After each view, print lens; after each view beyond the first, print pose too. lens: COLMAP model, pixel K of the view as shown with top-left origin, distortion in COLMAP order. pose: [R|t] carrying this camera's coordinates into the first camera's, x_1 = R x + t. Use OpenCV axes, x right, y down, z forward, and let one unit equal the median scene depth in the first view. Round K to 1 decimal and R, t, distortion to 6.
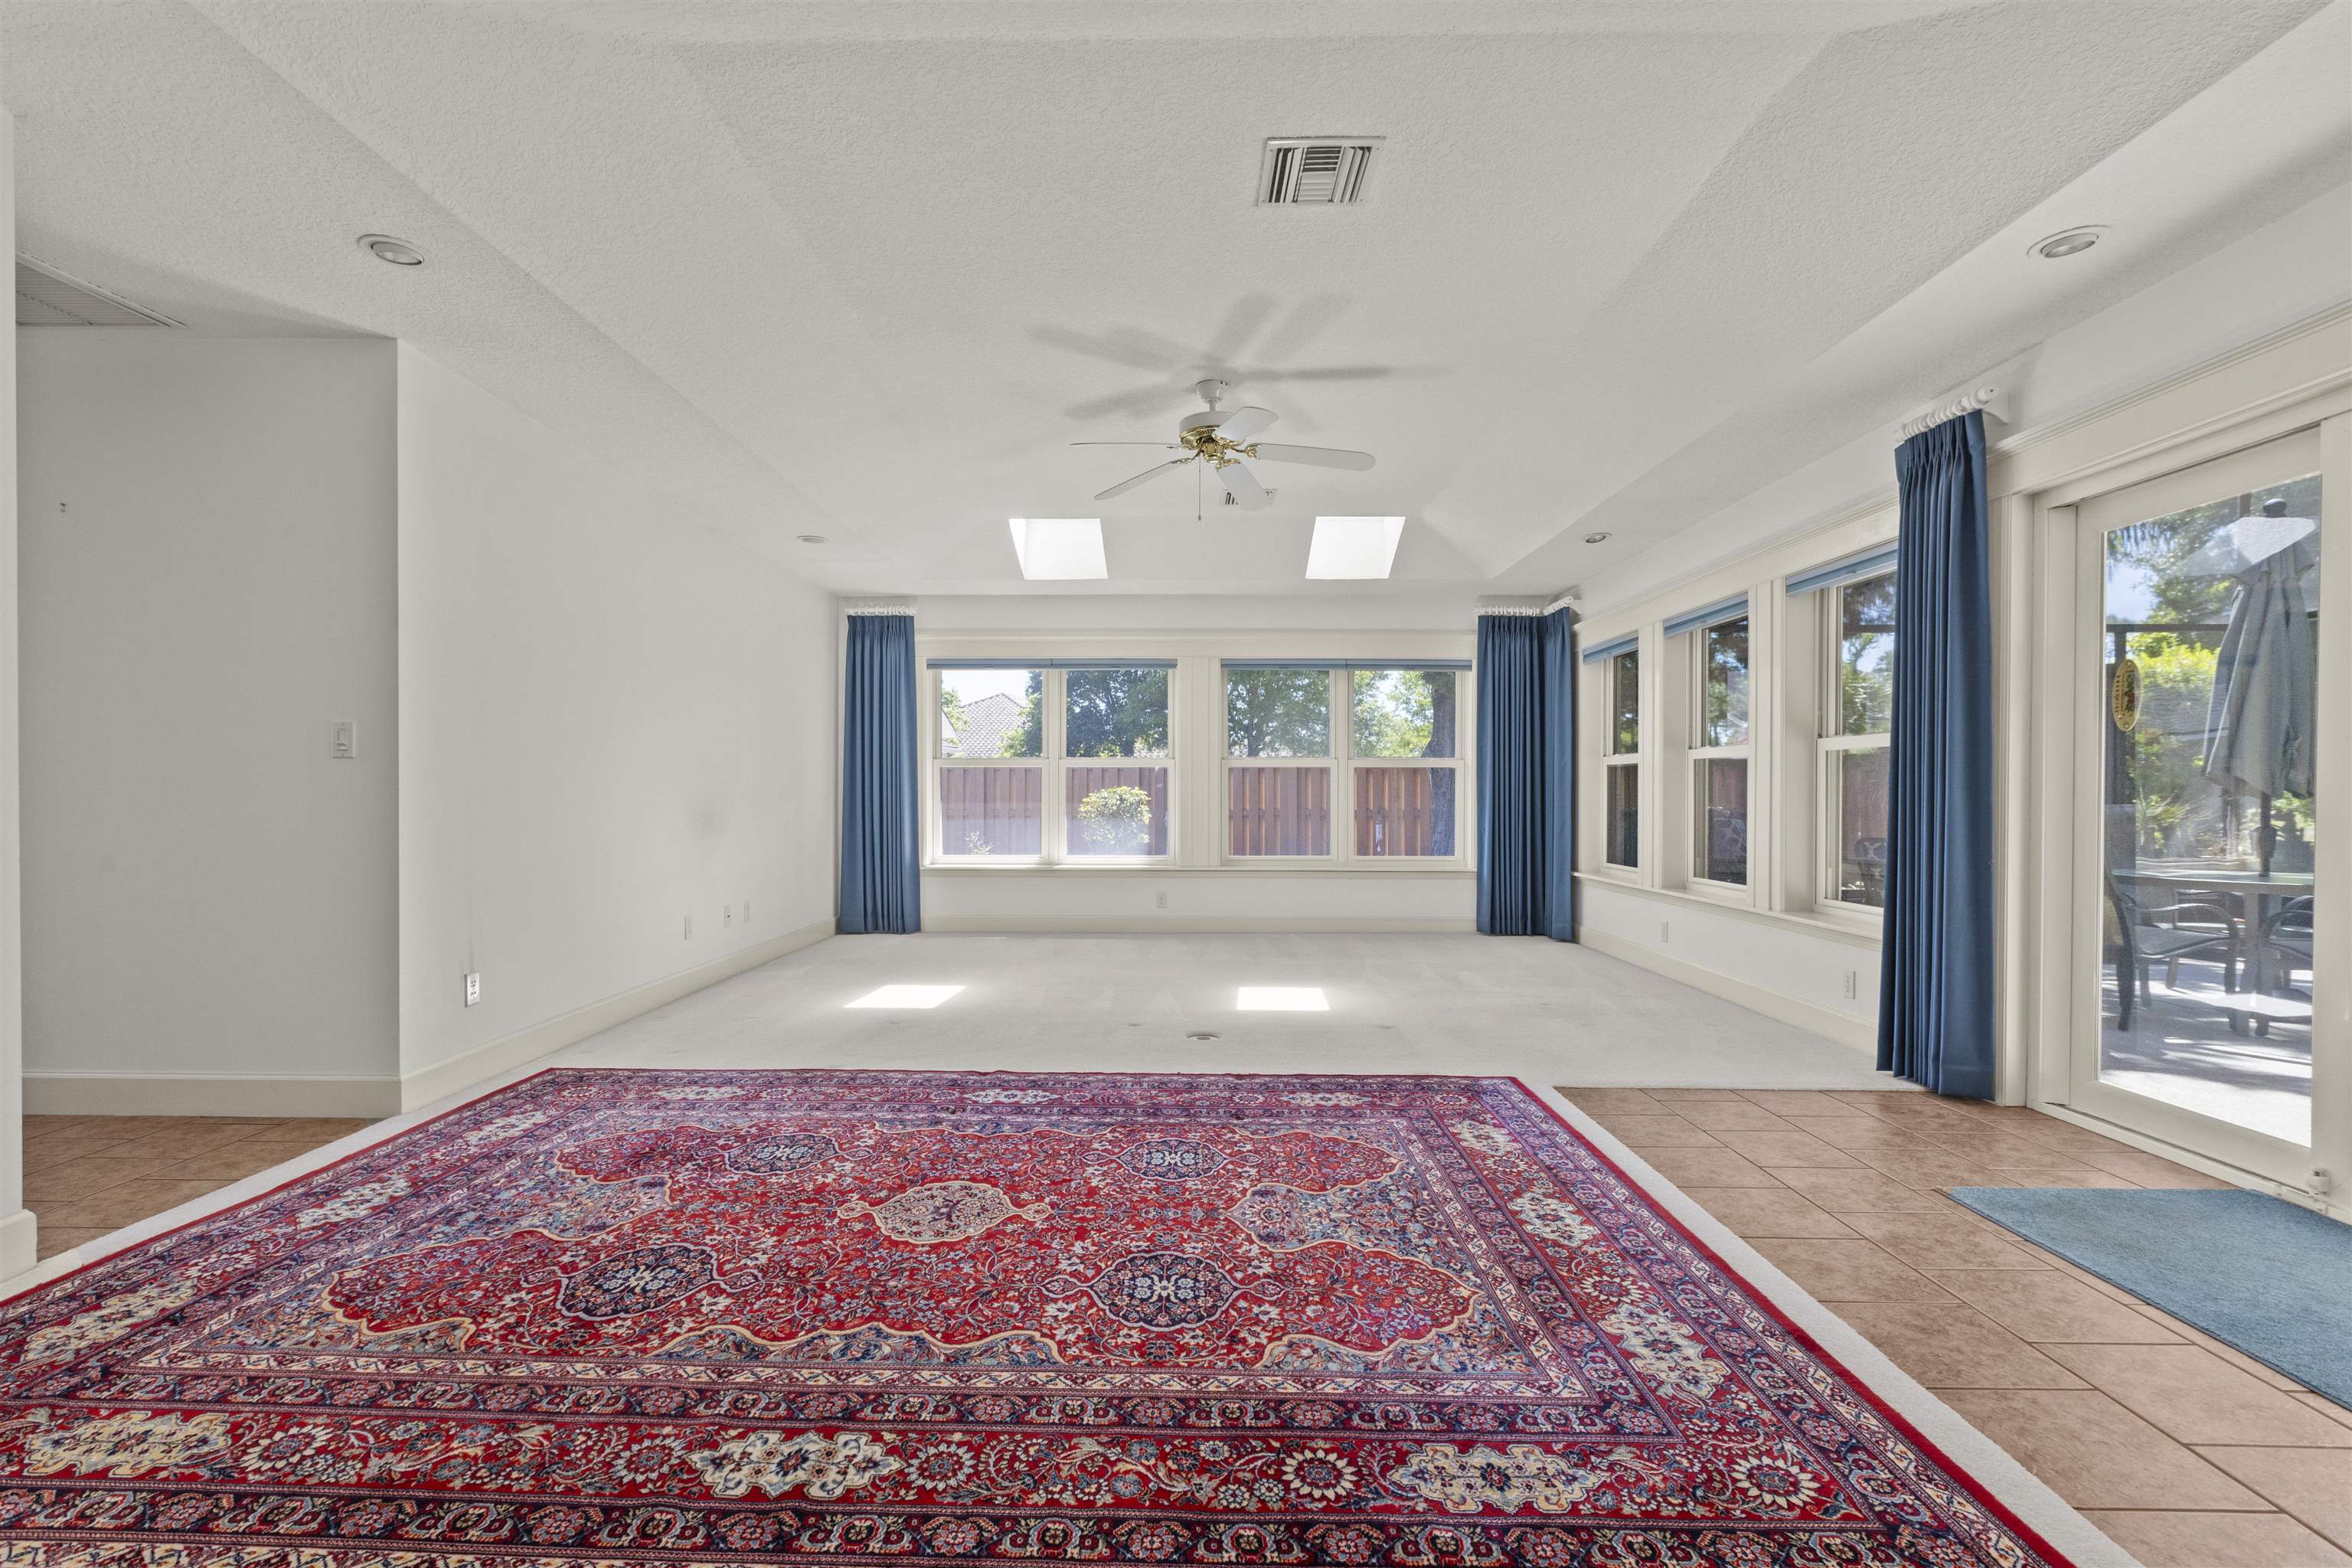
lens RADIAL K [[1072.8, 0, 1160.8], [0, 1072.8, 801.3], [0, 0, 1]] dist [-0.000114, -0.000226]
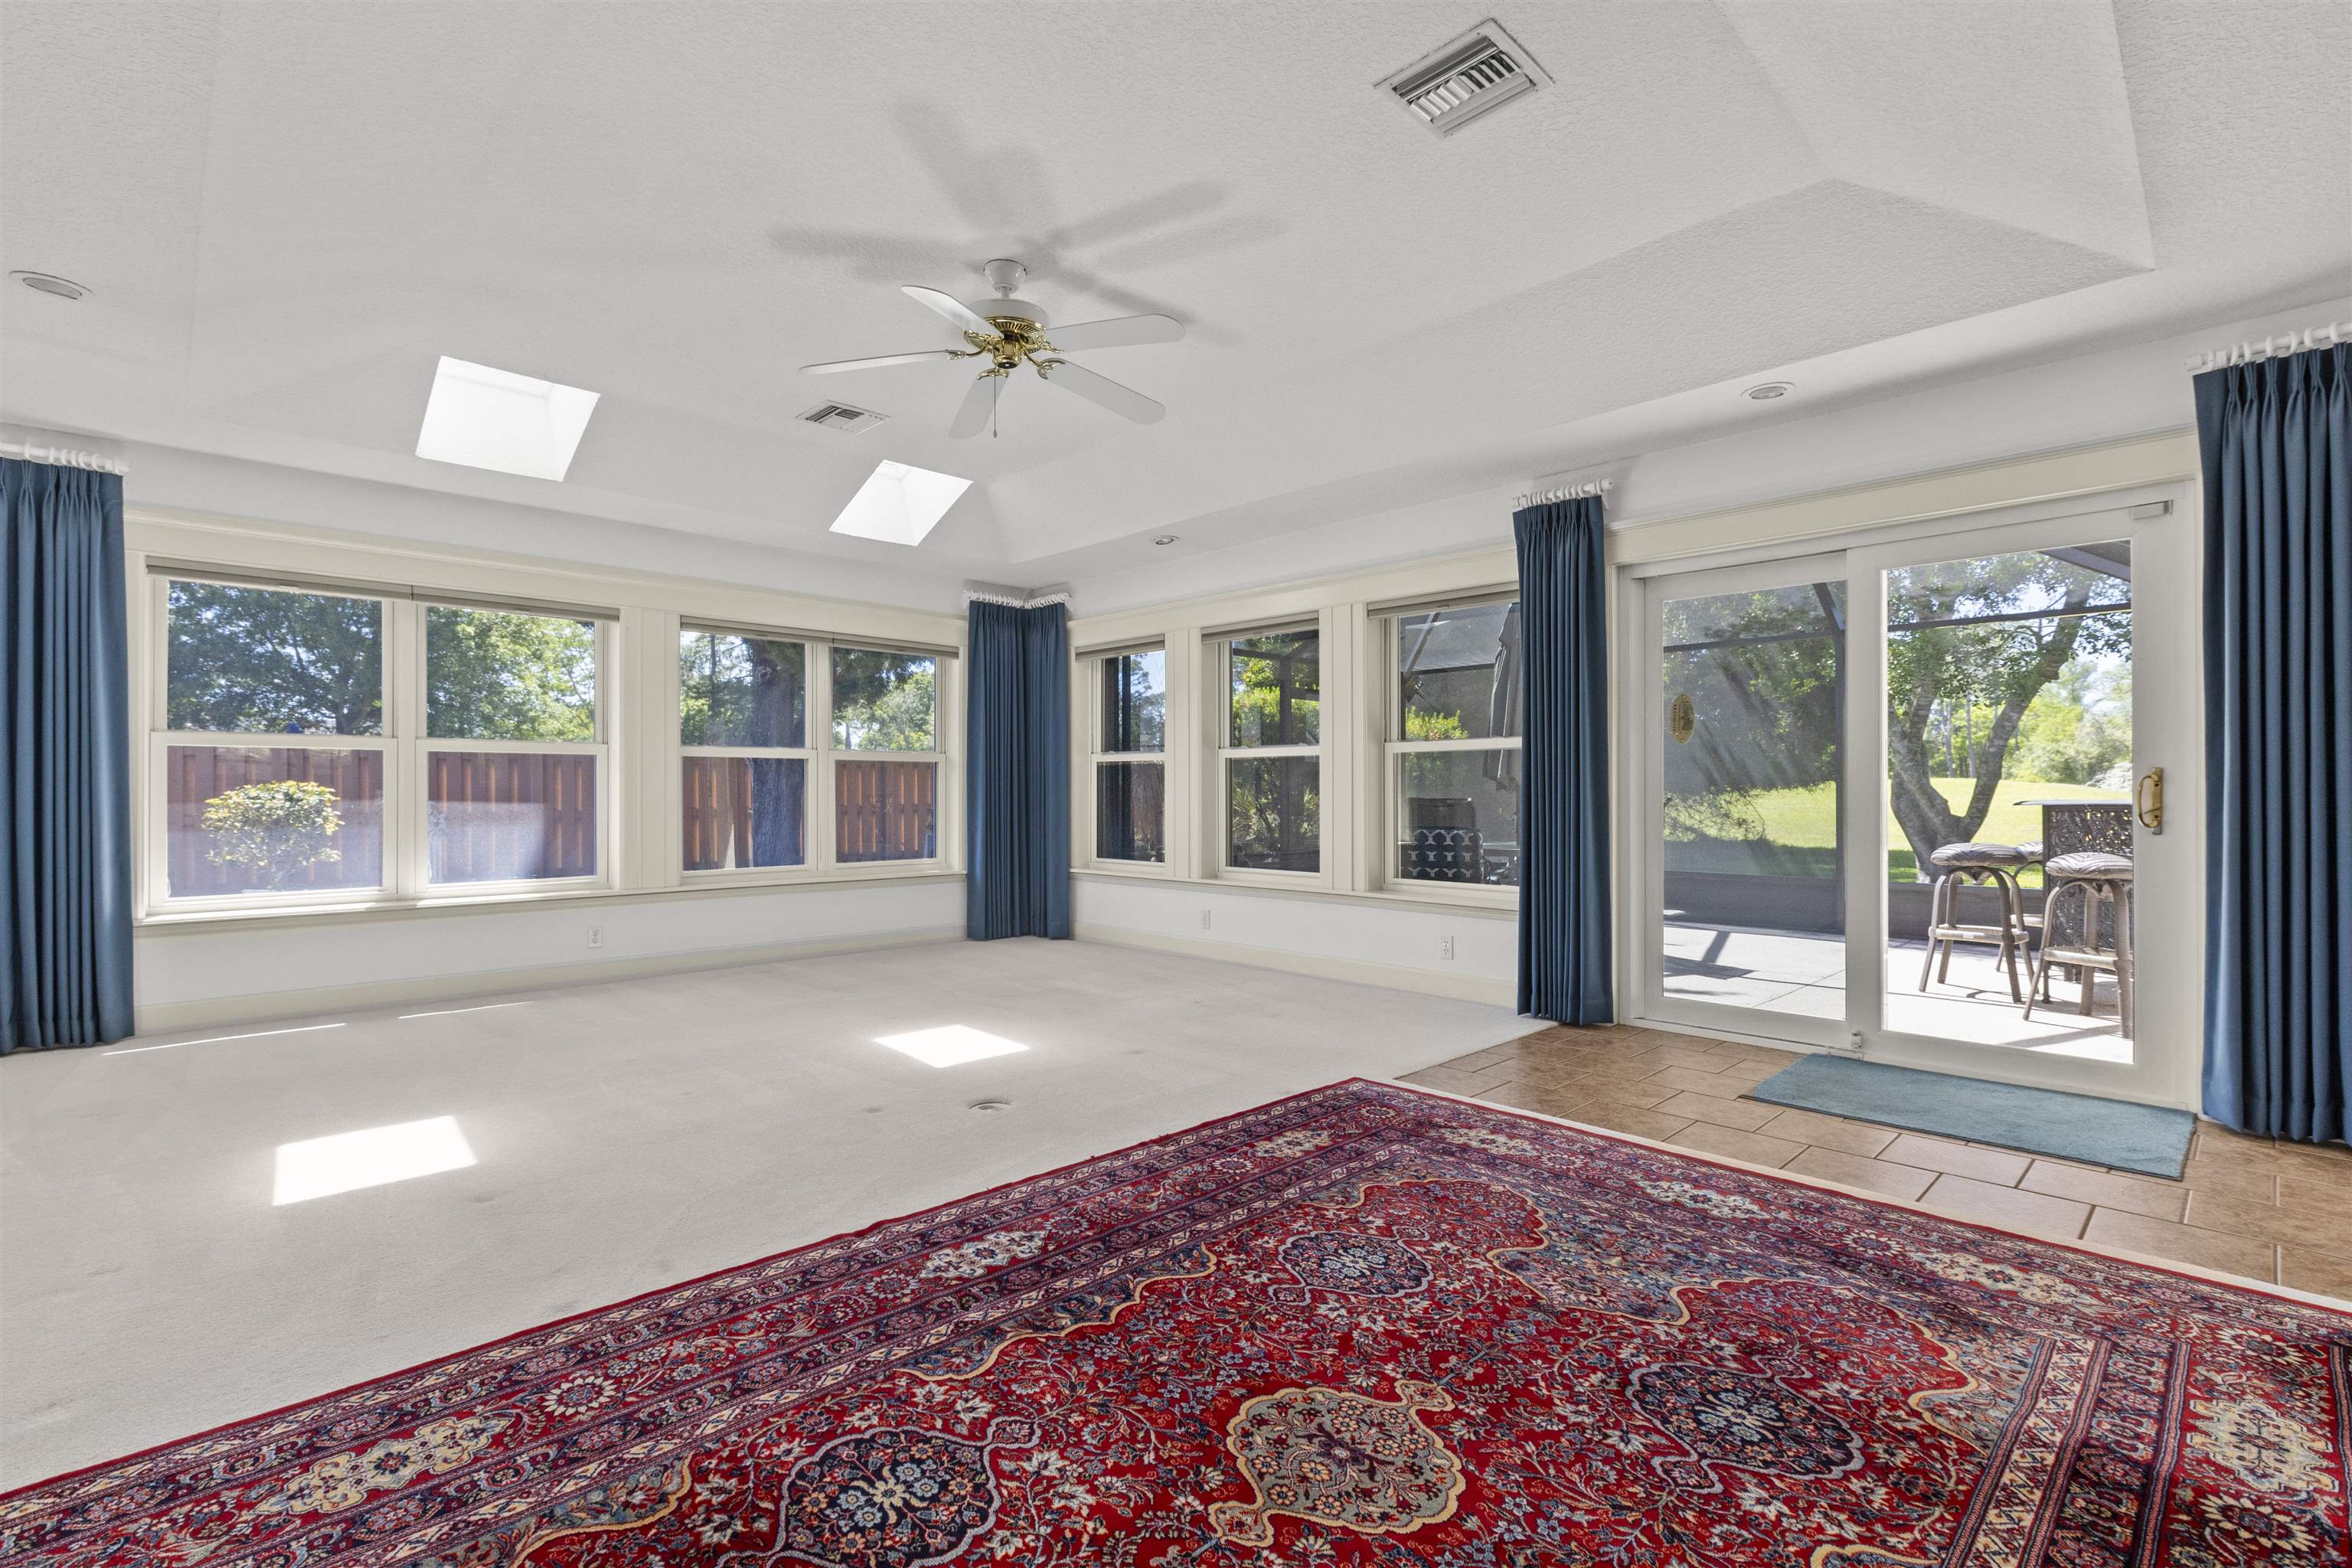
lens RADIAL K [[1072.8, 0, 1175.6], [0, 1072.8, 778.4], [0, 0, 1]] dist [-0.000114, -0.000226]
pose [[0.697751, 0.007075, 0.716306, -0.508989], [0.006698, 0.999843, -0.016400, -0.001970], [-0.716309, 0.016241, 0.697594, 0.442038]]
